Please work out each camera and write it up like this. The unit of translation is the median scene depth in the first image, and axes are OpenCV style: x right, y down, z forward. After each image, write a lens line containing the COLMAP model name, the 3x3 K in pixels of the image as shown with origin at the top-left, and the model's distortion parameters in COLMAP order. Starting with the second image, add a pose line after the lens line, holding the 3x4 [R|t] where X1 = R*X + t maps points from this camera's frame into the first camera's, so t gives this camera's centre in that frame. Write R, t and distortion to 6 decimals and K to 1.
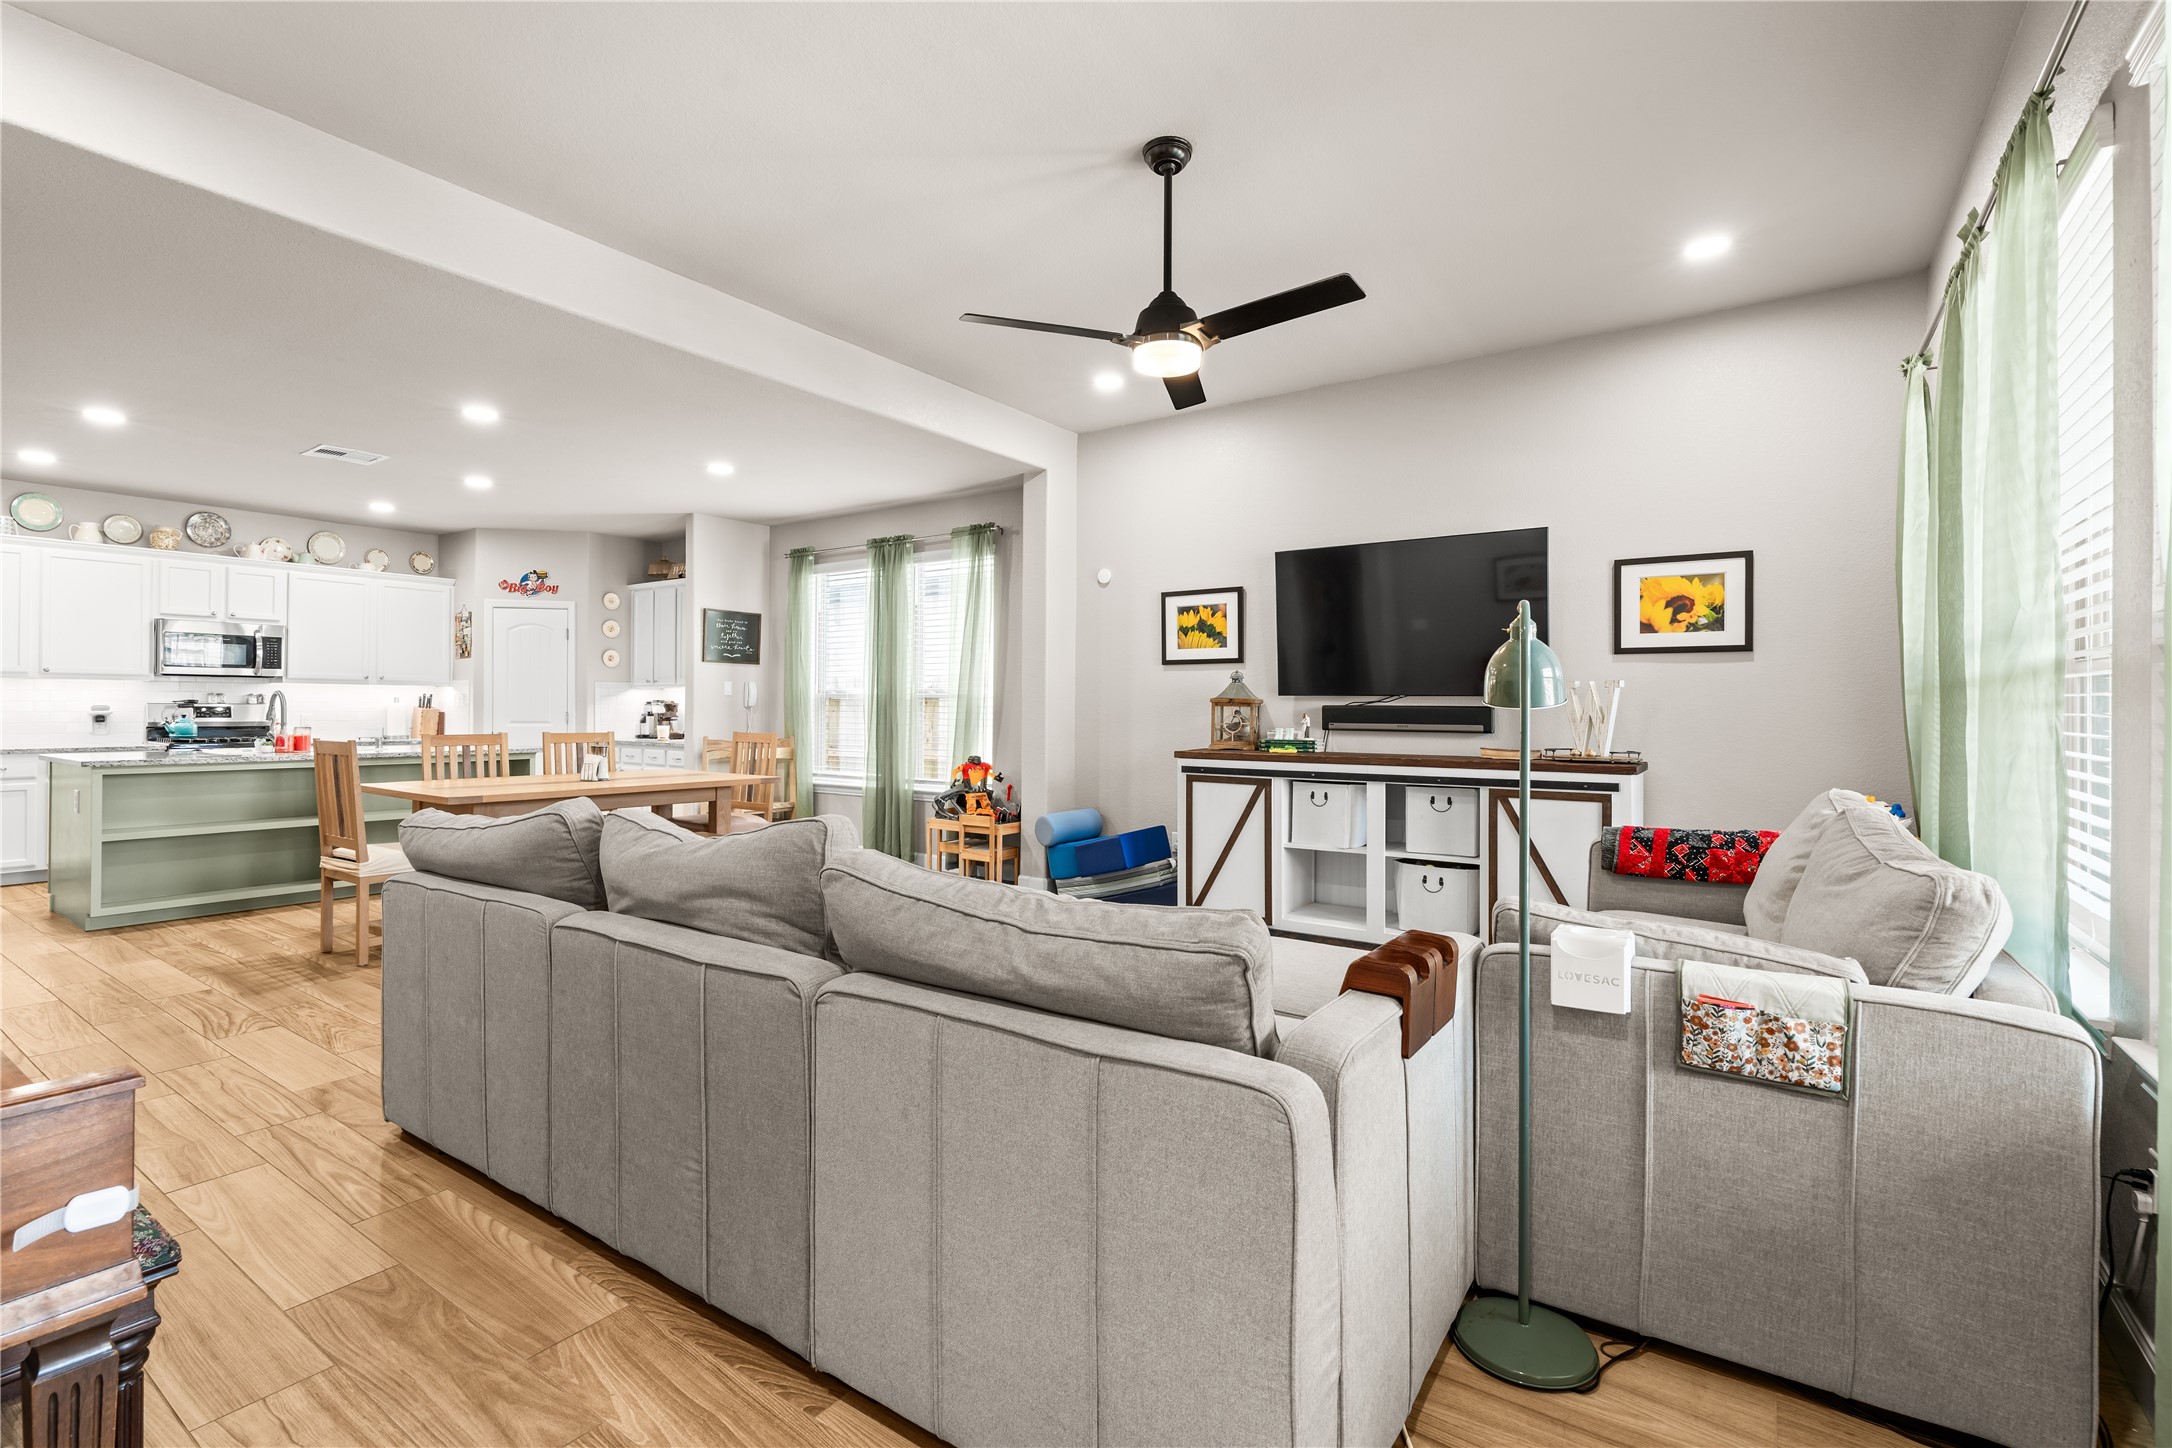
lens RADIAL K [[980.7, 0, 1084.6], [0, 980.7, 704.0], [0, 0, 1]] dist [-0.002305, 0.000147]
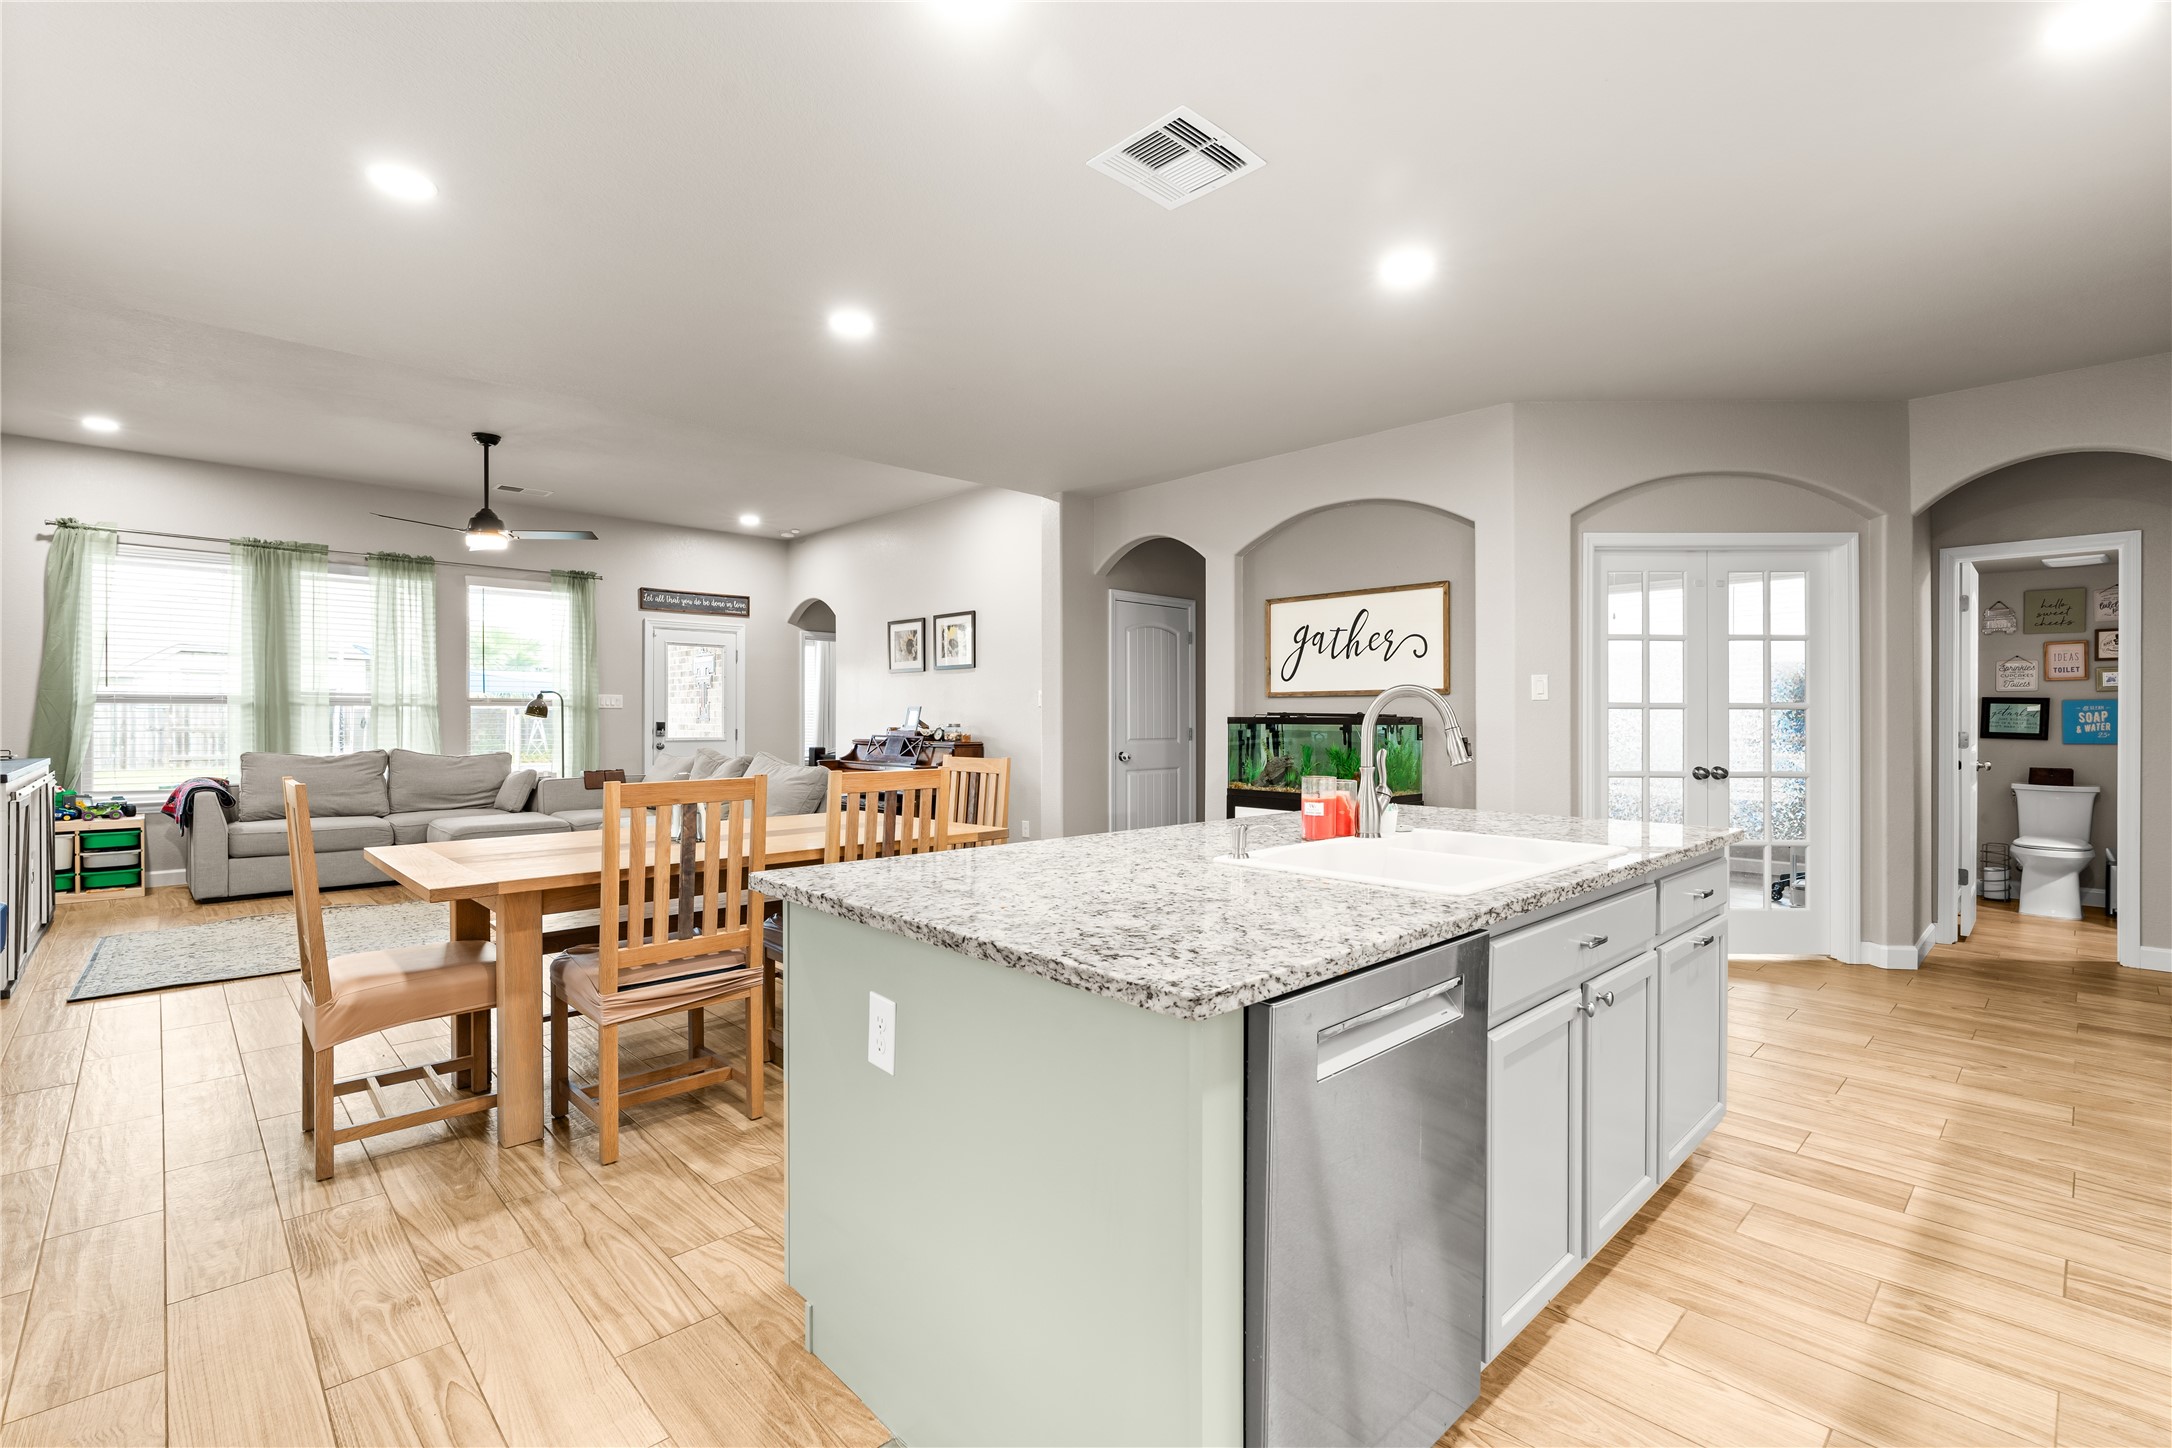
lens RADIAL K [[974.7, 0, 1085.0], [0, 974.7, 722.9], [0, 0, 1]] dist [-0.008509, 0.003100]
pose [[-0.979600, -0.007101, 0.200830, -0.787150], [-0.006864, 0.999975, 0.001879, 0.000946], [-0.200838, 0.000462, -0.979624, 1.409448]]
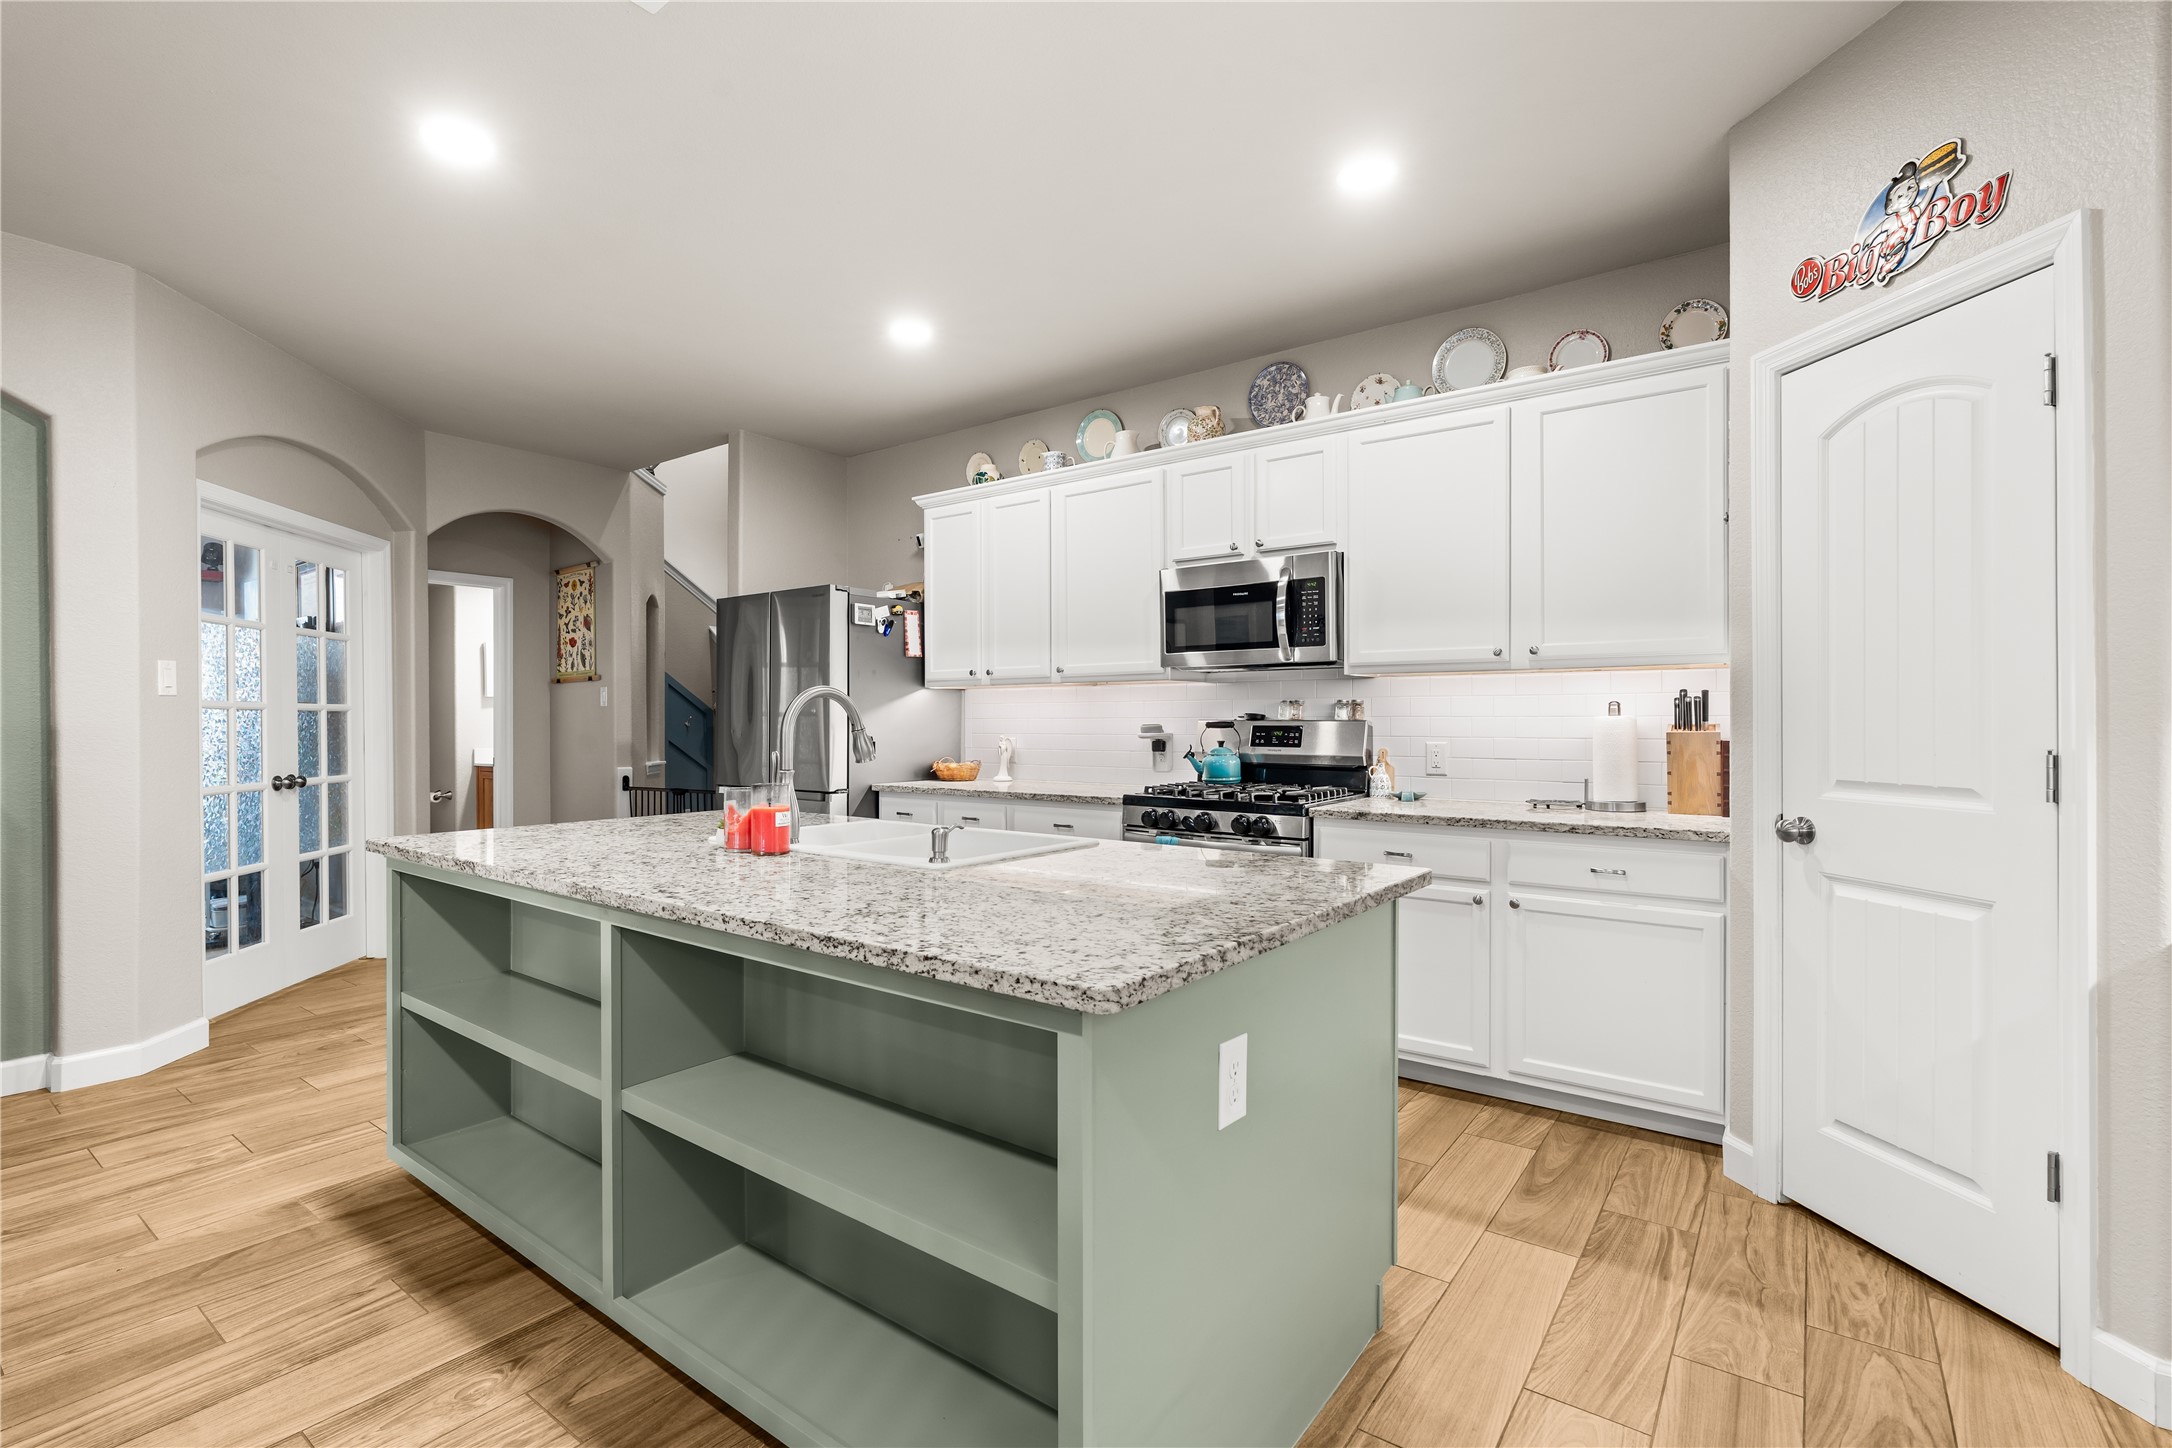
lens RADIAL K [[979.8, 0, 1086.0], [0, 979.8, 724.0], [0, 0, 1]] dist [-0.004077, -0.000045]
pose [[-0.030291, -0.001330, -0.999540, -0.442733], [0.005134, 0.999986, -0.001486, 0.002005], [0.999528, -0.005177, -0.030284, 1.129803]]
